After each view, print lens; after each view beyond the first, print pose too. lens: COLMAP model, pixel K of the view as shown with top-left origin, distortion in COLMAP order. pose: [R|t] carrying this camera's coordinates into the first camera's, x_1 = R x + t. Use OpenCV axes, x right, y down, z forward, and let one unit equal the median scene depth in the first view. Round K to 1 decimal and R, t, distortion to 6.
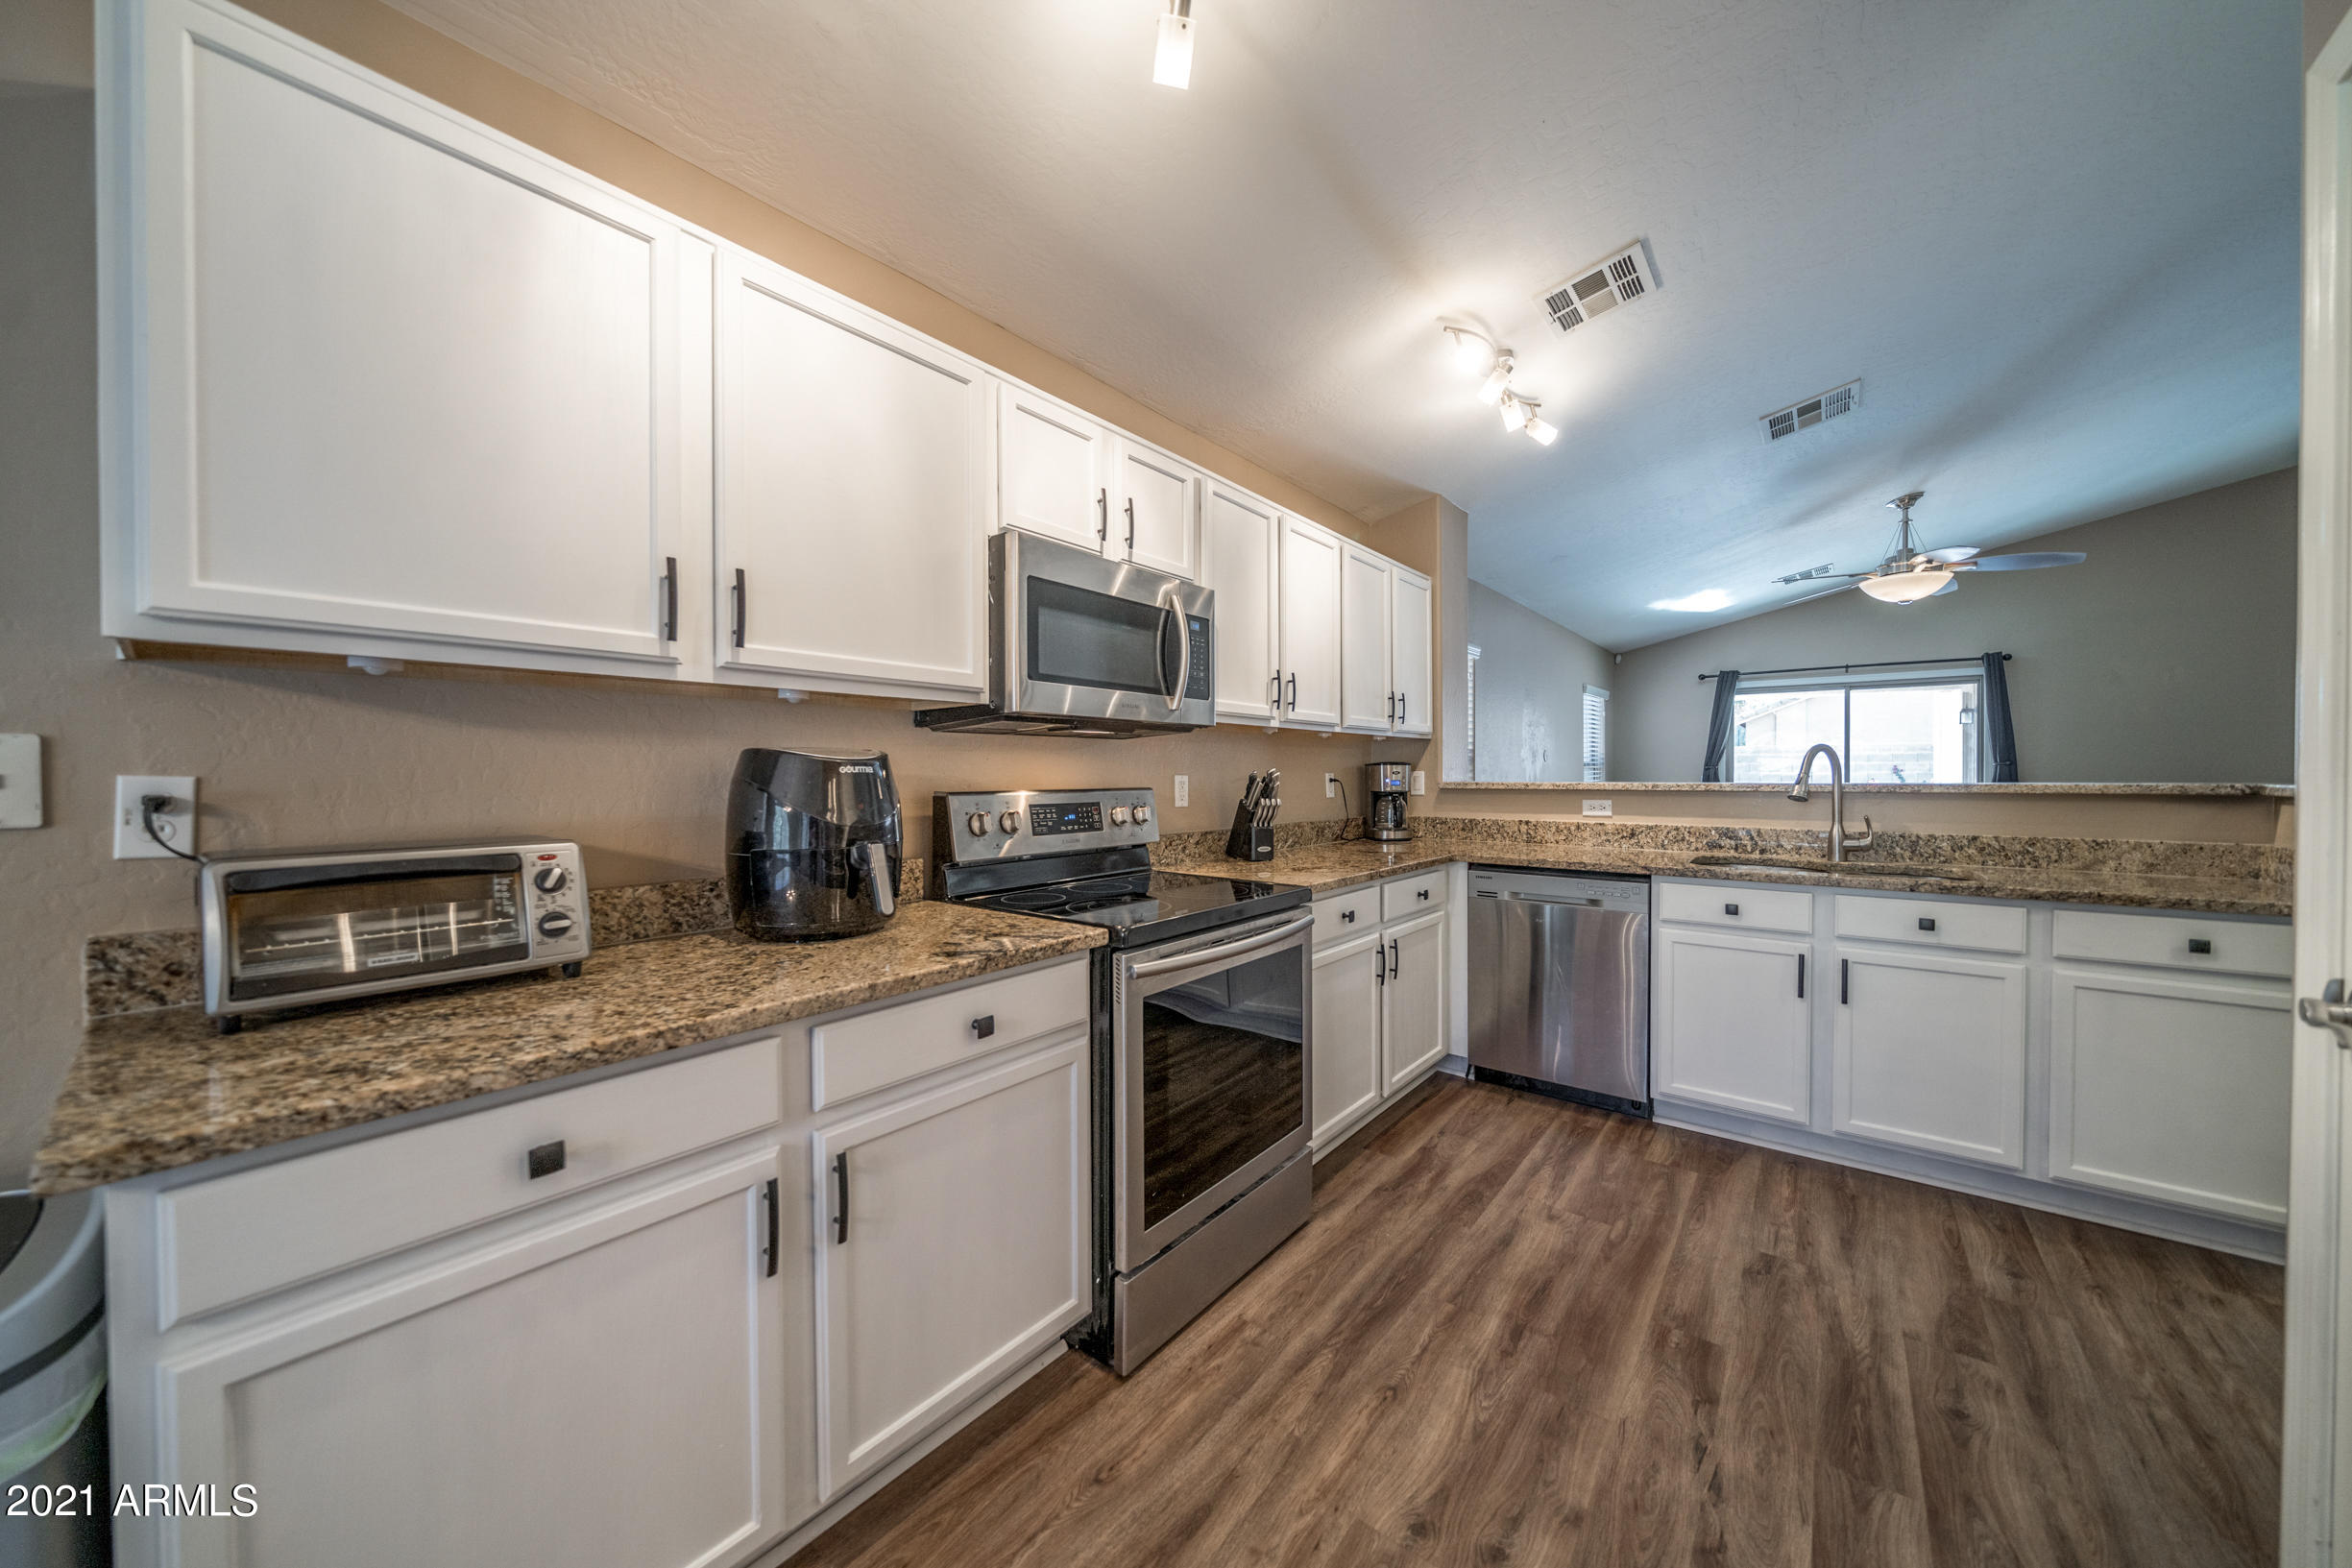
lens RADIAL K [[797.1, 0, 1176.0], [0, 797.1, 784.0], [0, 0, 1]] dist [-0.002132, -0.000148]
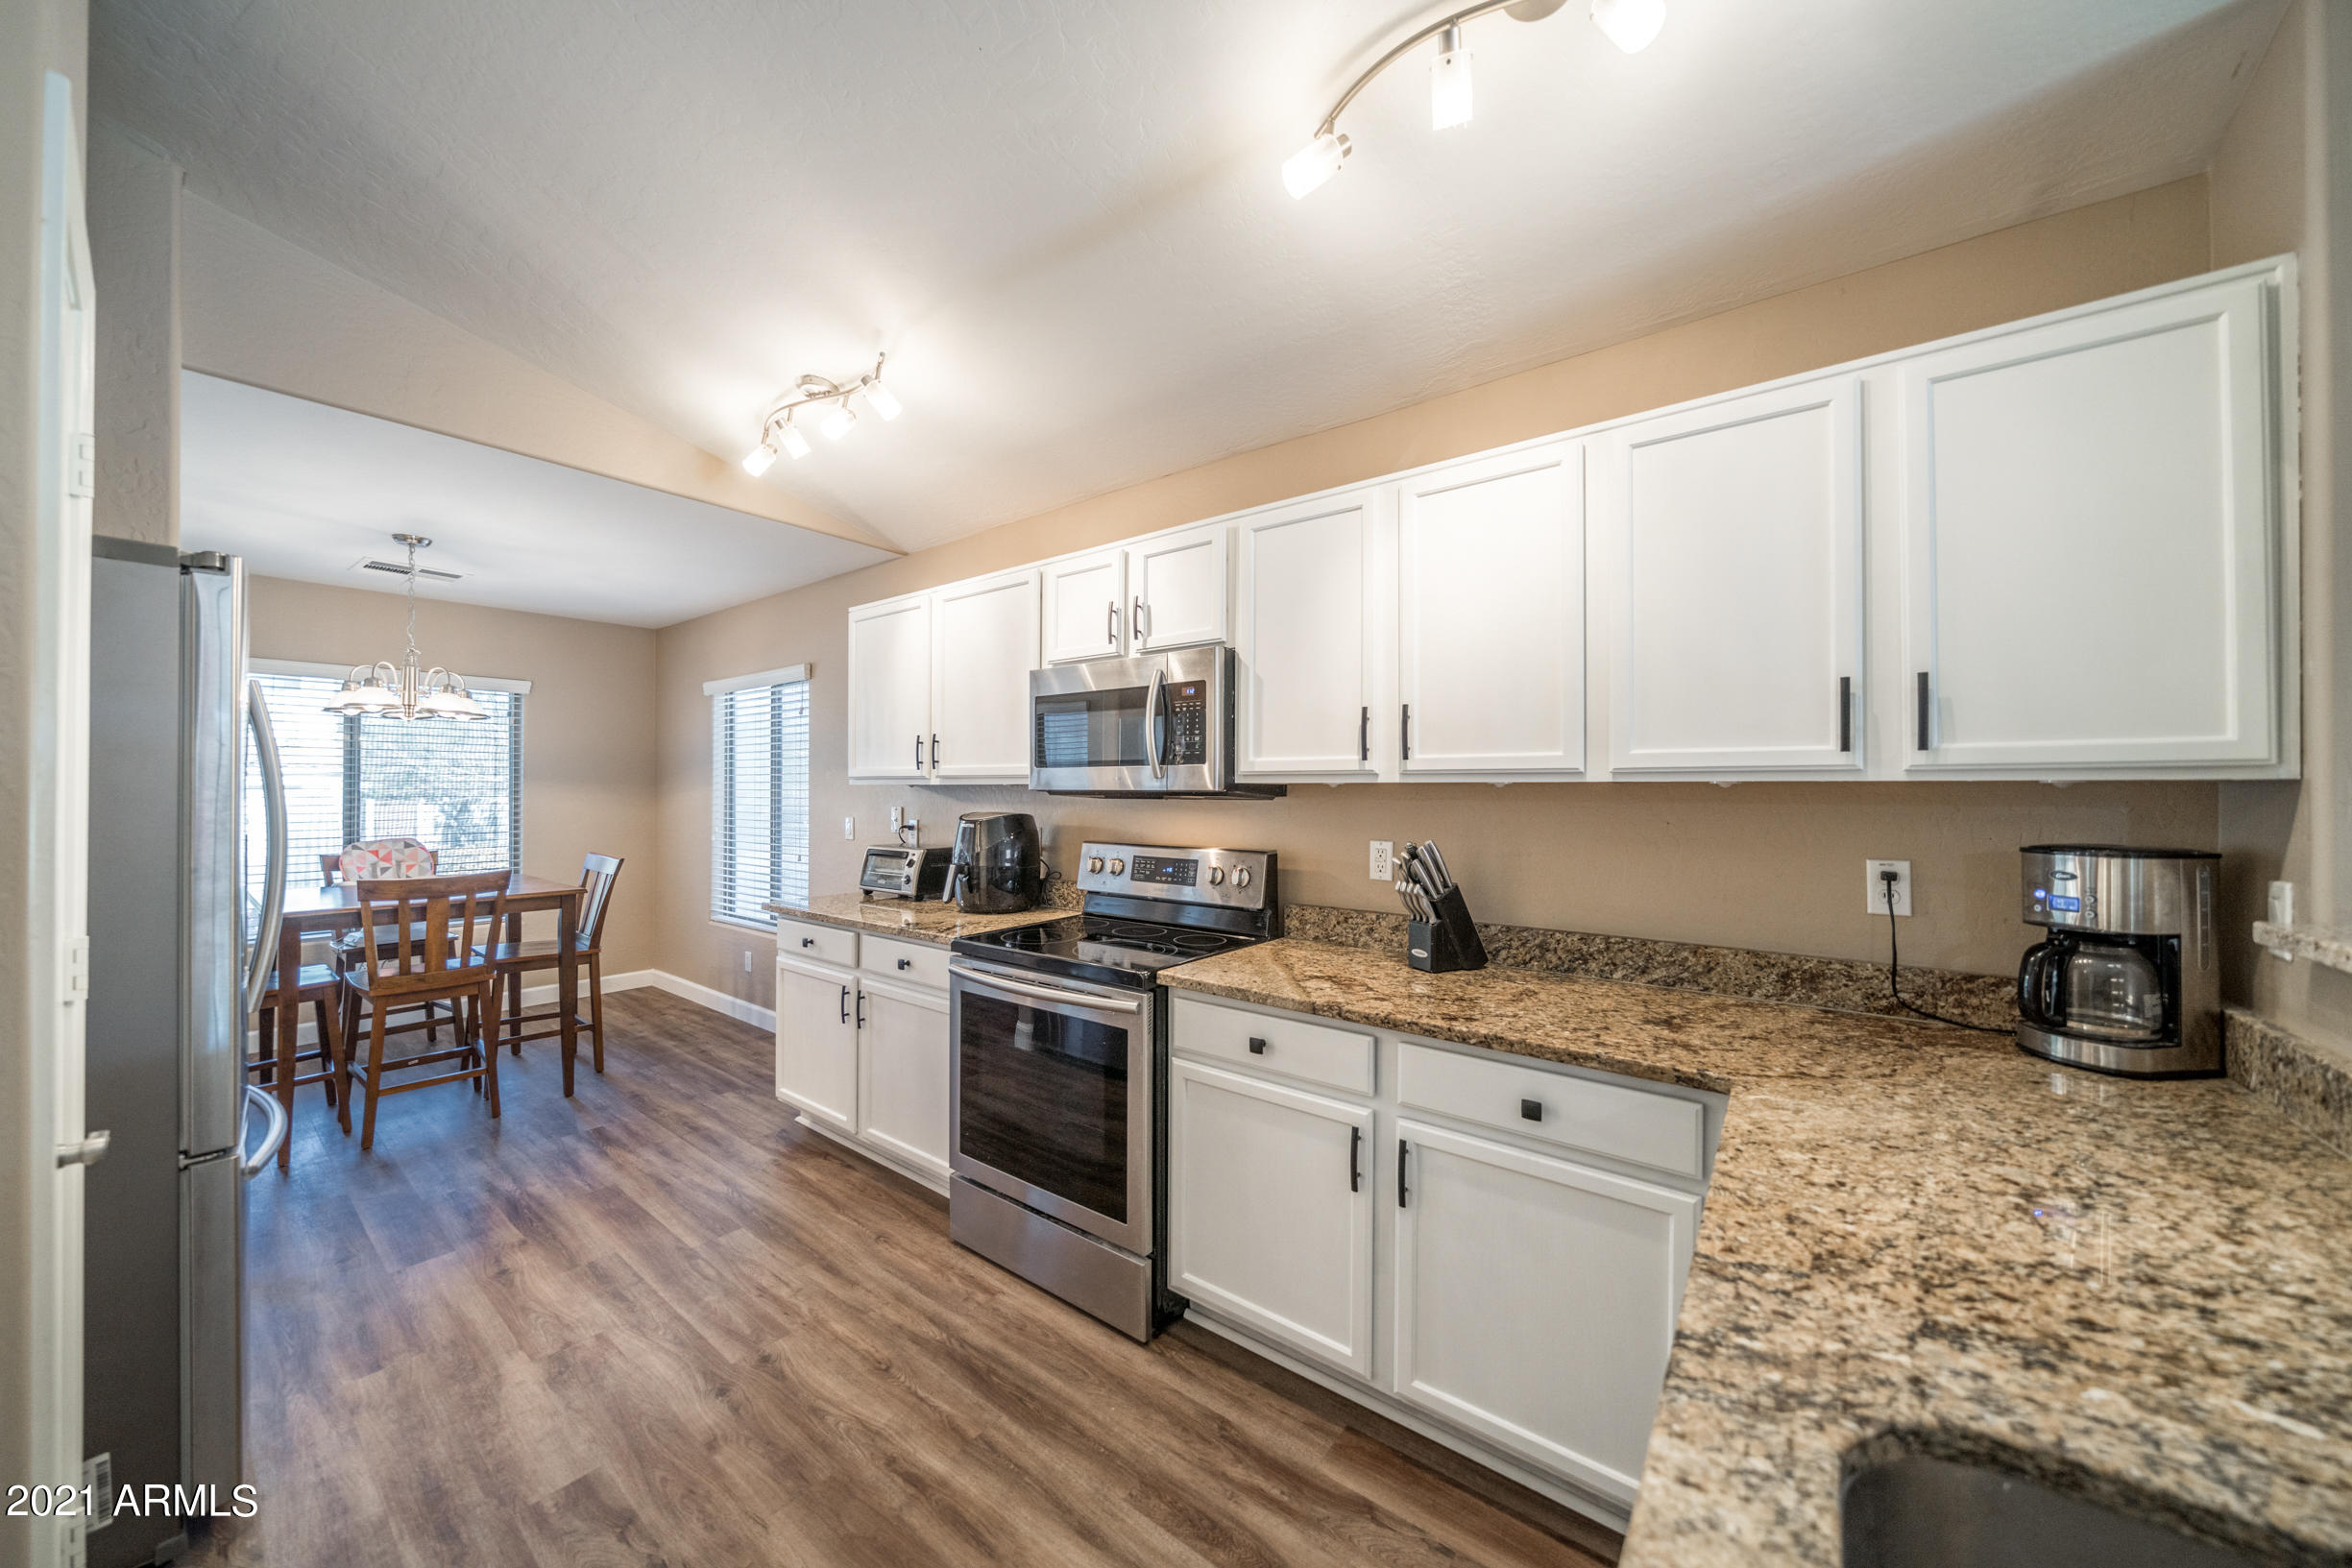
lens RADIAL K [[797.1, 0, 1176.0], [0, 797.1, 784.0], [0, 0, 1]] dist [-0.002132, -0.000148]
pose [[0.043341, 0.008736, -0.999022, 1.057485], [-0.009248, 0.999922, 0.008343, -0.096429], [0.999018, 0.008877, 0.043418, 0.982698]]
